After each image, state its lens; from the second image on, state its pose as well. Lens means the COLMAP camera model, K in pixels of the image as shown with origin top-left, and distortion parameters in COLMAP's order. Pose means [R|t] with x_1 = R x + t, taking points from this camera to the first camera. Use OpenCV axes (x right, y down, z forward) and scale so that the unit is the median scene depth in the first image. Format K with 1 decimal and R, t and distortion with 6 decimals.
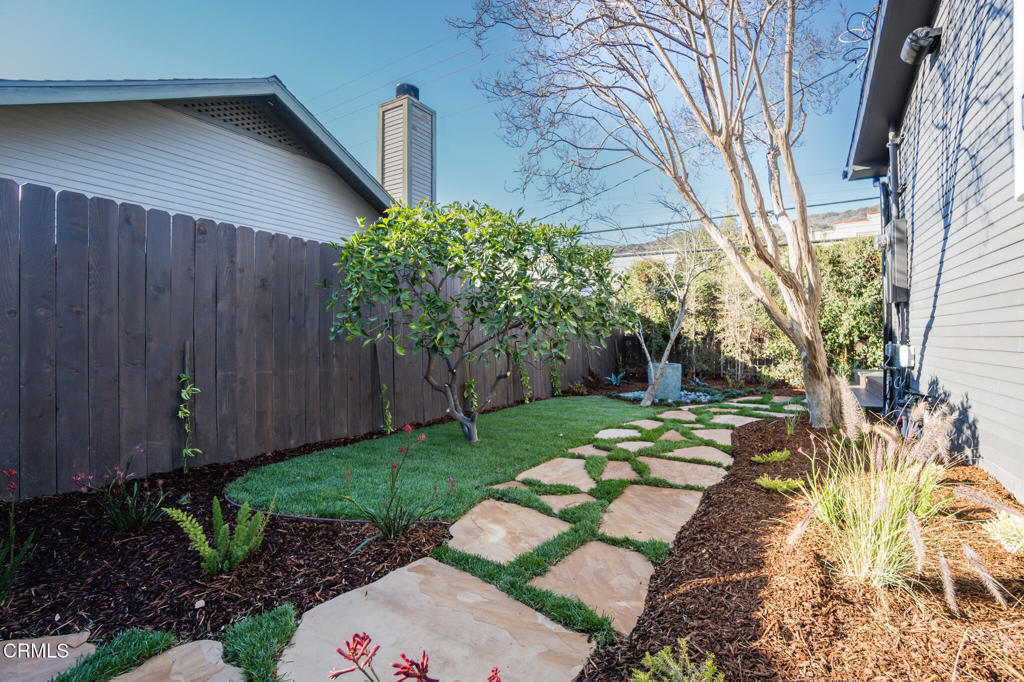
lens RADIAL K [[465.2, 0, 512.0], [0, 465.2, 341.0], [0, 0, 1]] dist [-0.002229, -0.000065]
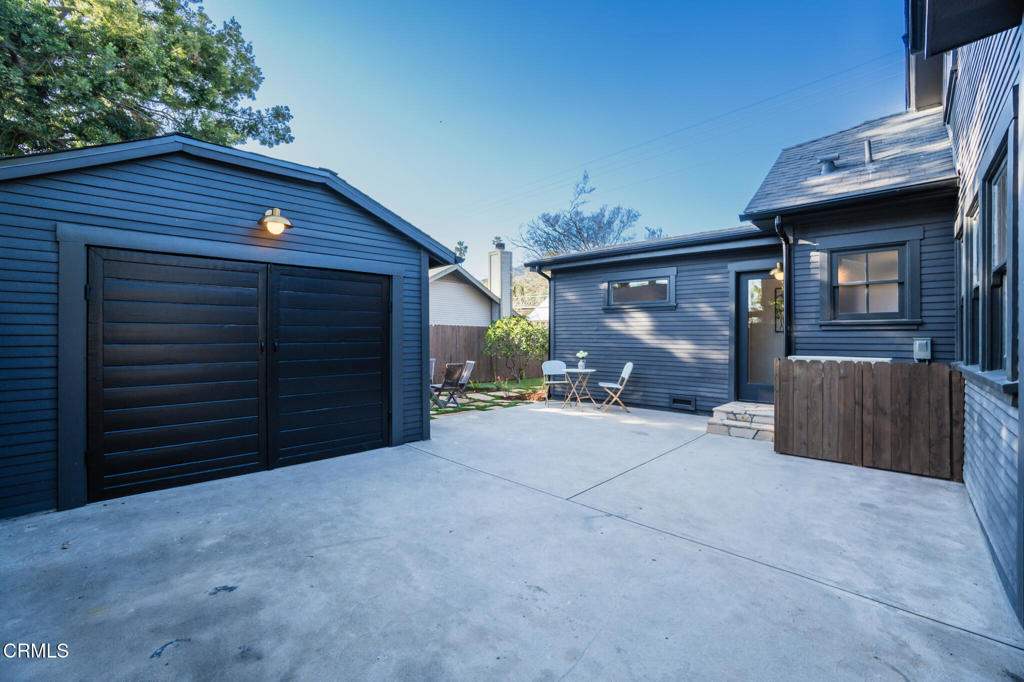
lens RADIAL K [[455.8, 0, 510.7], [0, 455.8, 351.9], [0, 0, 1]] dist [-0.046835, -0.000001]
pose [[0.982949, 0.003495, -0.183843, 0.522230], [-0.002193, 0.999971, 0.007287, -0.045312], [0.183863, -0.006760, 0.982929, -2.586794]]
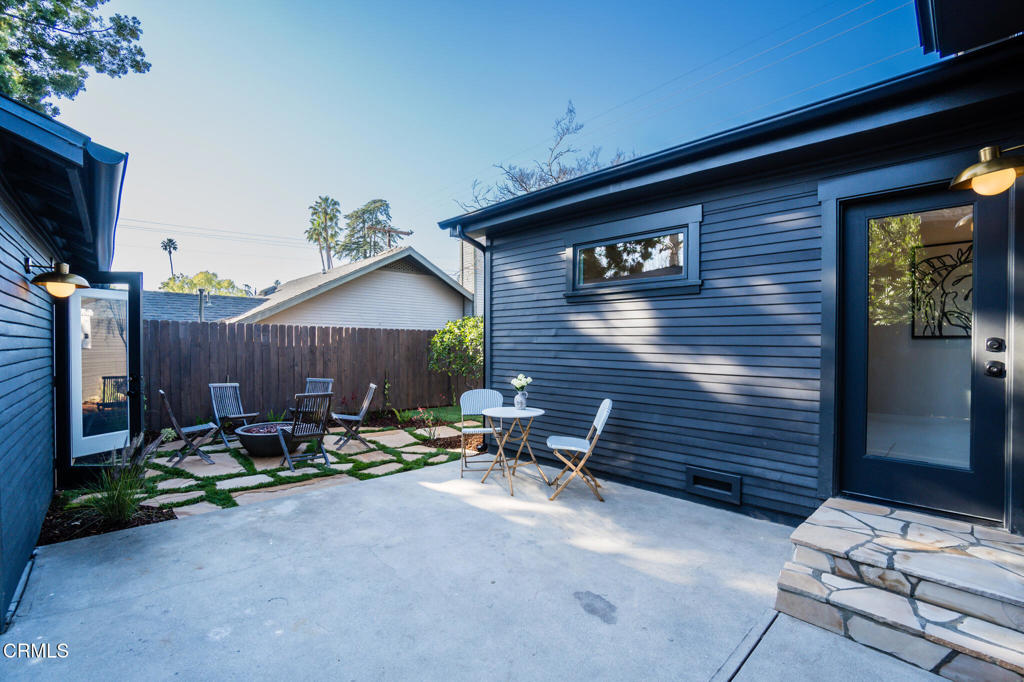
lens RADIAL K [[460.0, 0, 512.5], [0, 460.0, 367.0], [0, 0, 1]] dist [-0.038789, 0.000361]
pose [[0.971731, 0.007405, -0.235974, 0.714589], [-0.000519, 0.999573, 0.029230, -0.089375], [0.236089, -0.028281, 0.971320, -1.509130]]
